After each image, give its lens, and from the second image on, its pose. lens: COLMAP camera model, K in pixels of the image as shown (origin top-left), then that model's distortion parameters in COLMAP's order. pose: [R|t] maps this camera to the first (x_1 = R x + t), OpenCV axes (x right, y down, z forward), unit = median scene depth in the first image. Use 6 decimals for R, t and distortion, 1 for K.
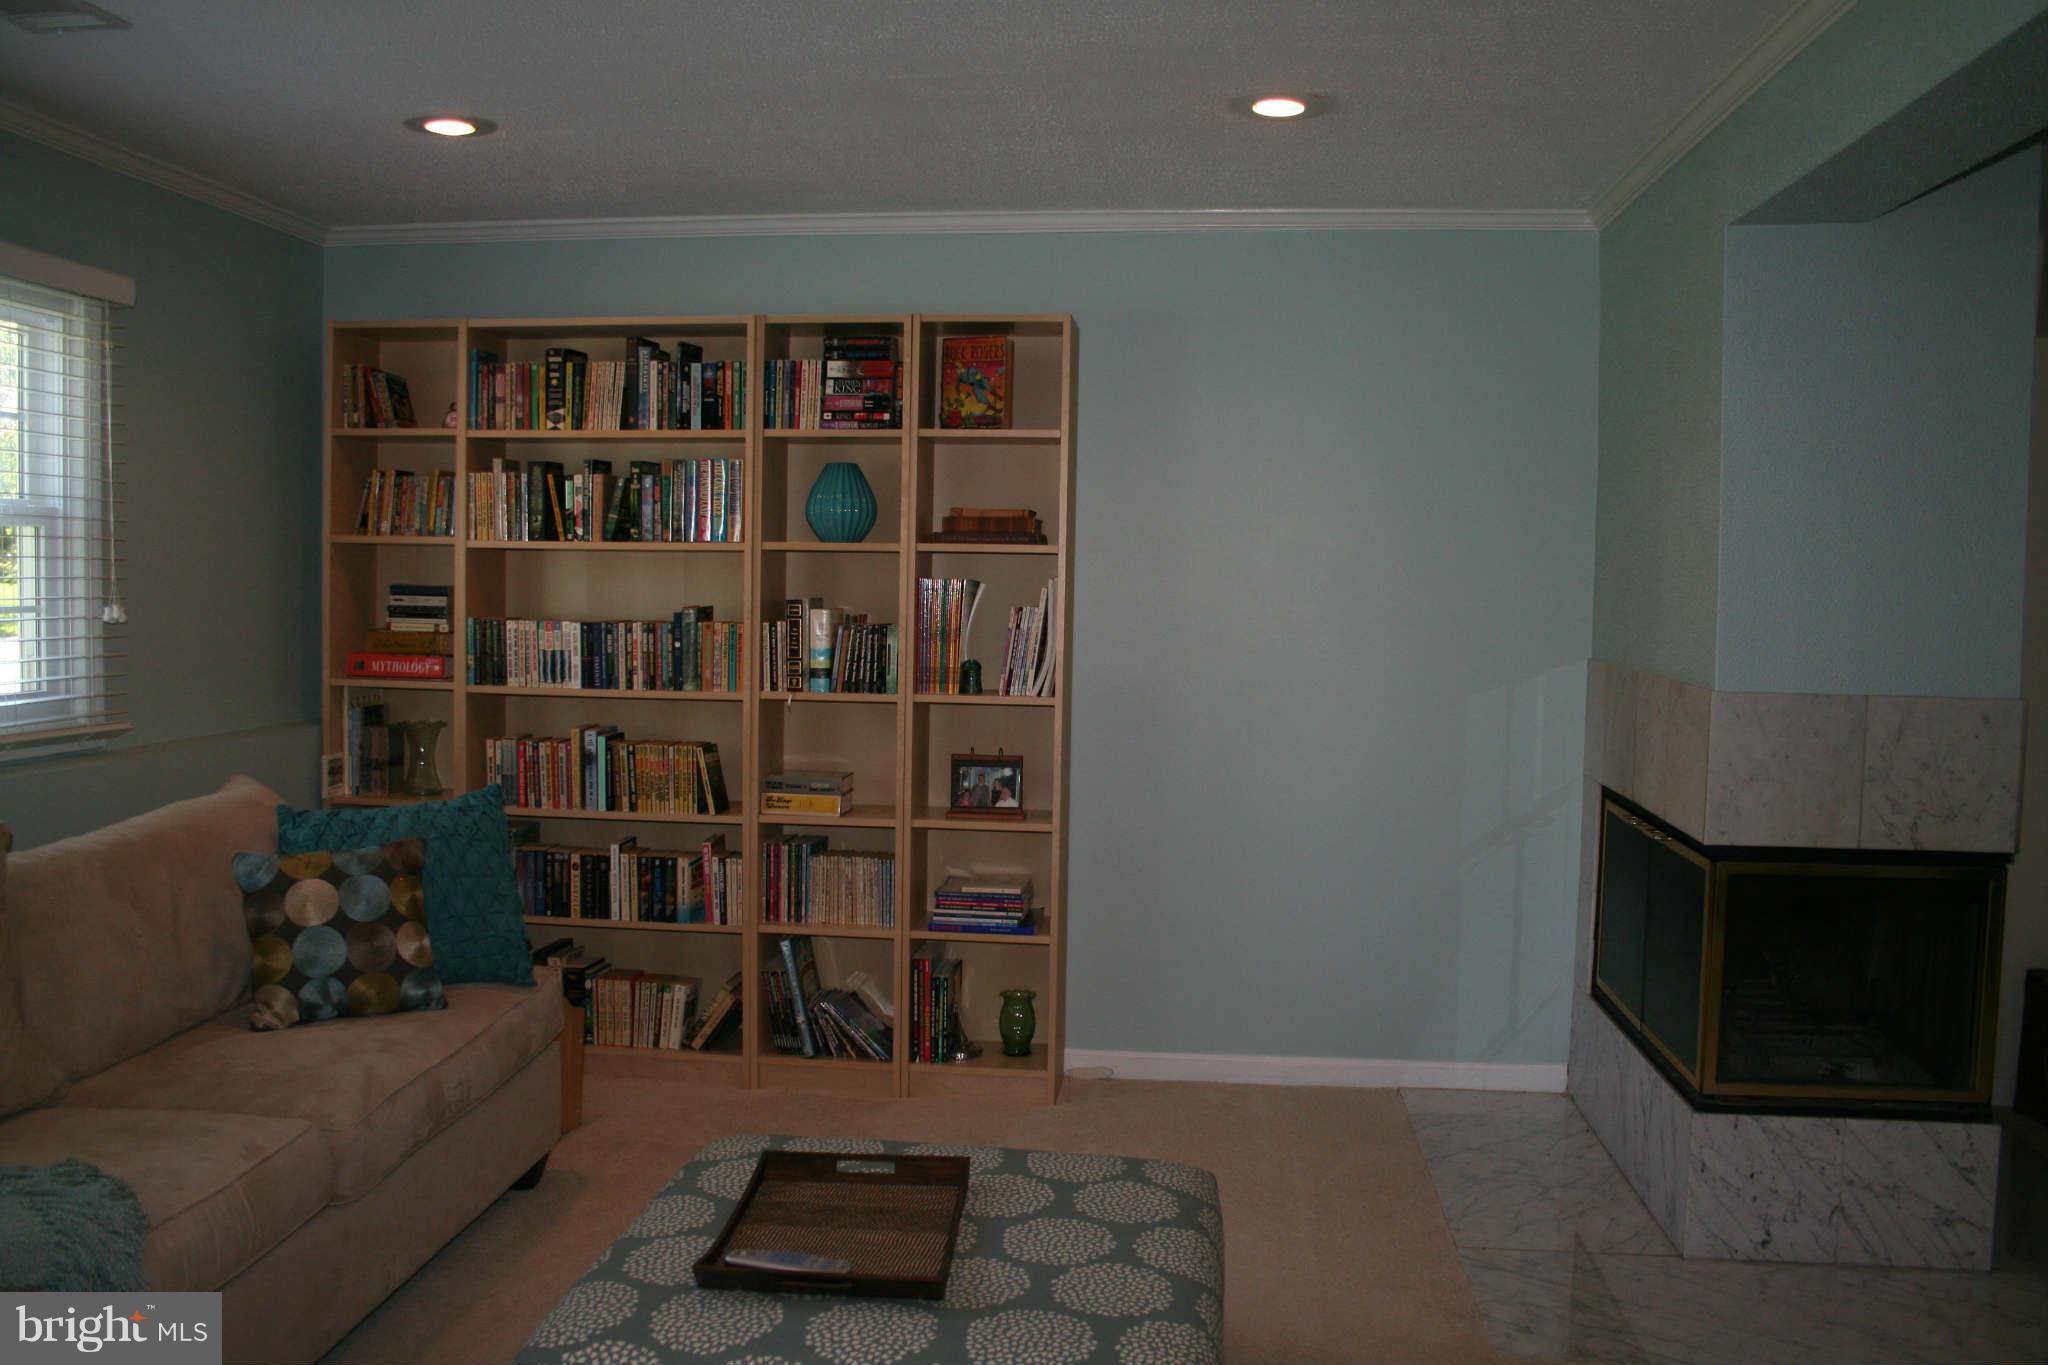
lens RADIAL K [[1726.5, 0, 1027.2], [0, 1726.5, 652.9], [0, 0, 1]] dist [-0.197566, 0.421930]
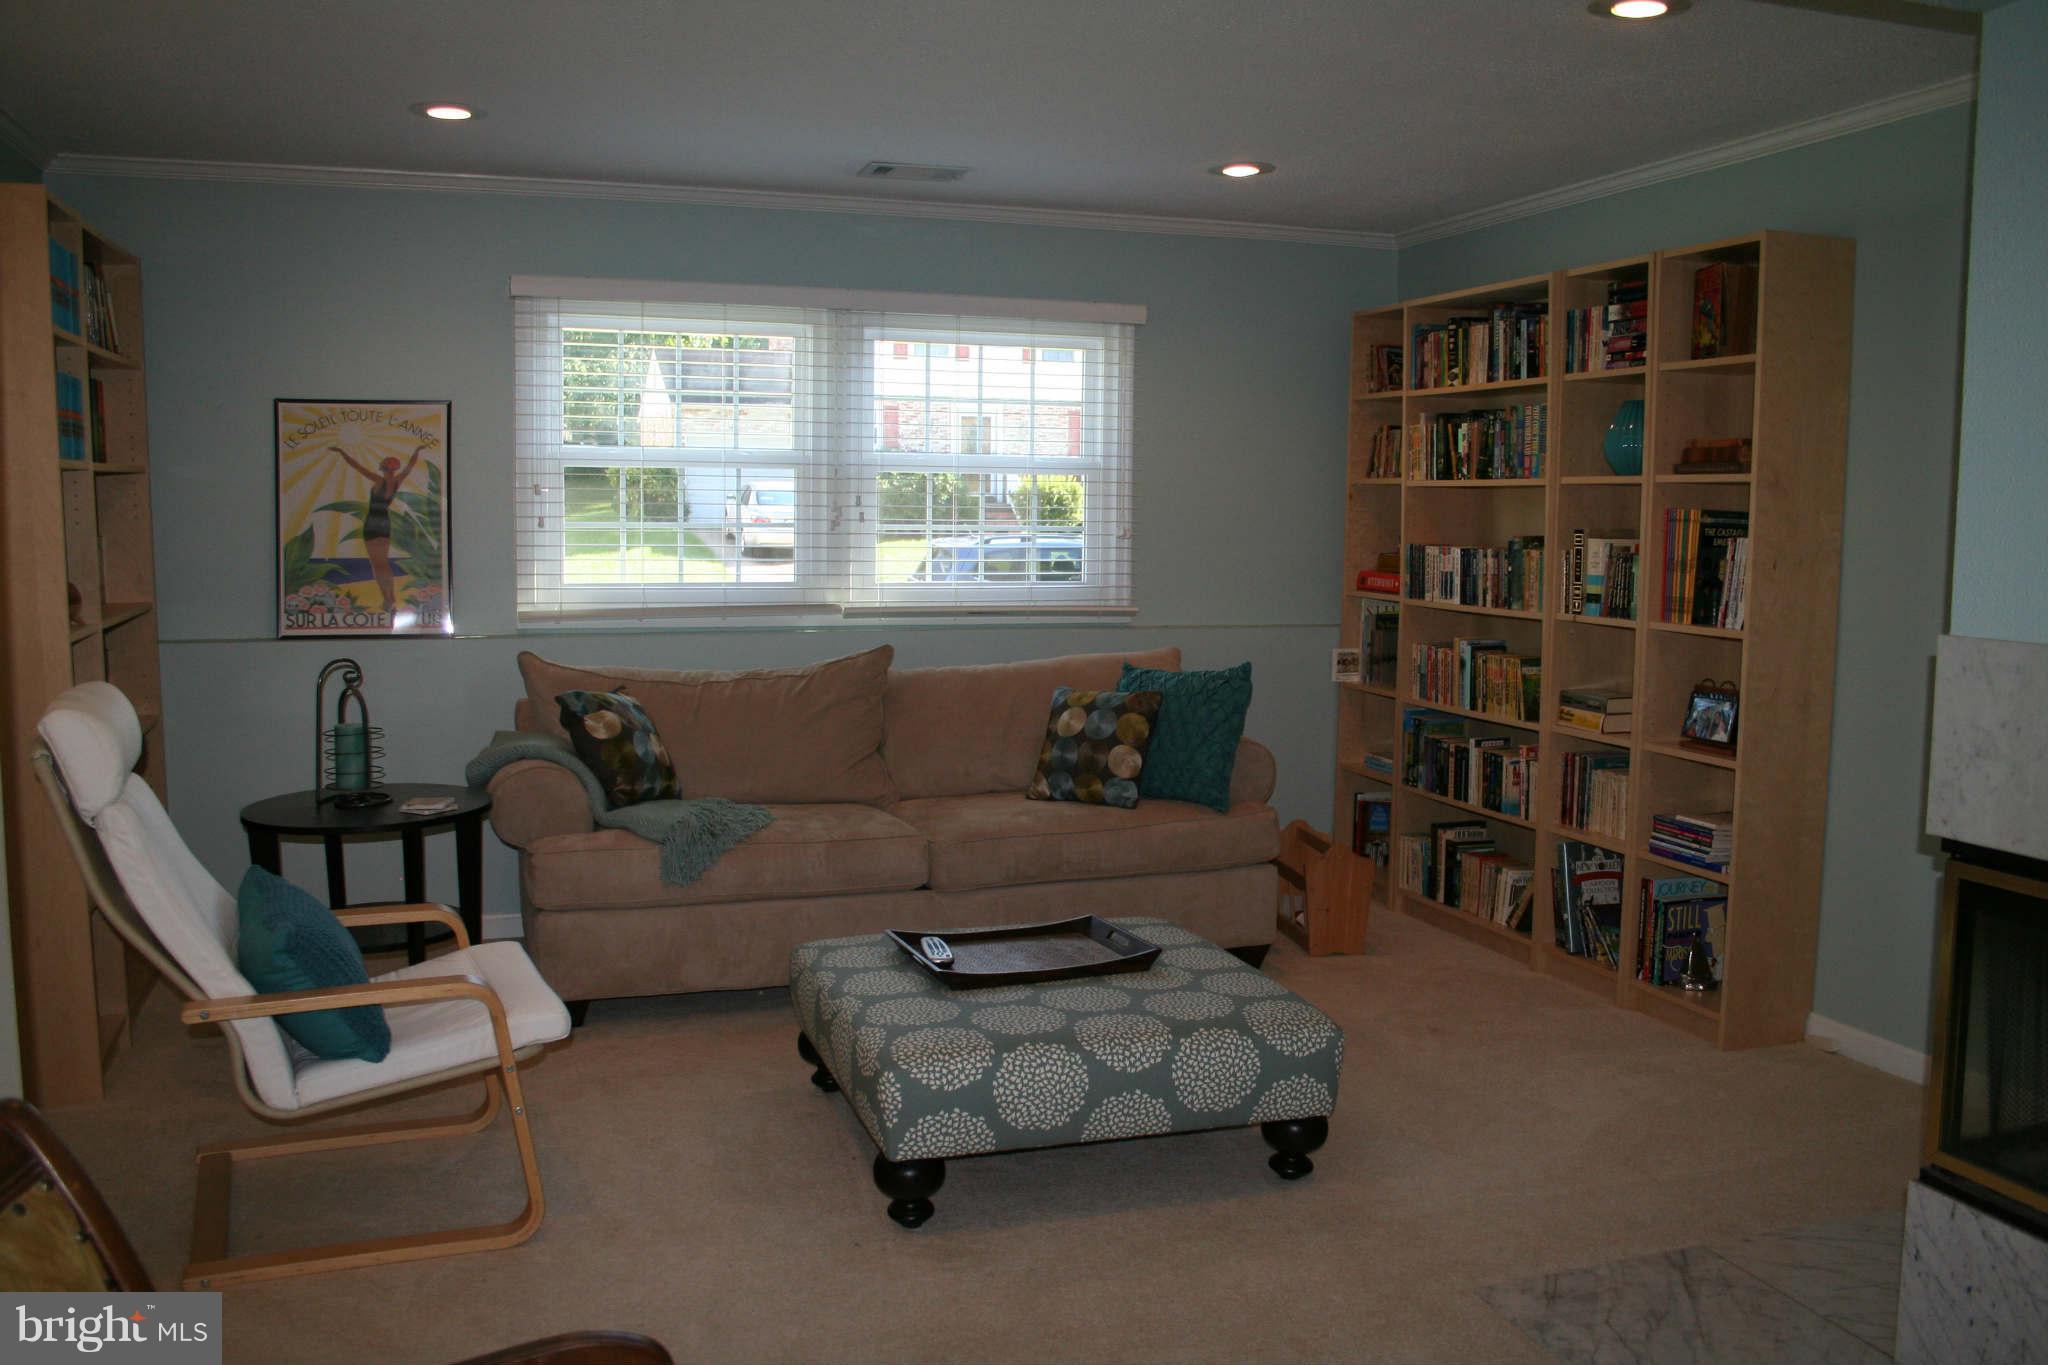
lens RADIAL K [[1726.5, 0, 1027.2], [0, 1726.5, 652.9], [0, 0, 1]] dist [-0.197566, 0.421930]
pose [[0.431598, 0.065628, -0.899676, 0.679614], [-0.046487, 0.997643, 0.050474, 0.008682], [0.900867, 0.020039, 0.433632, 0.219934]]
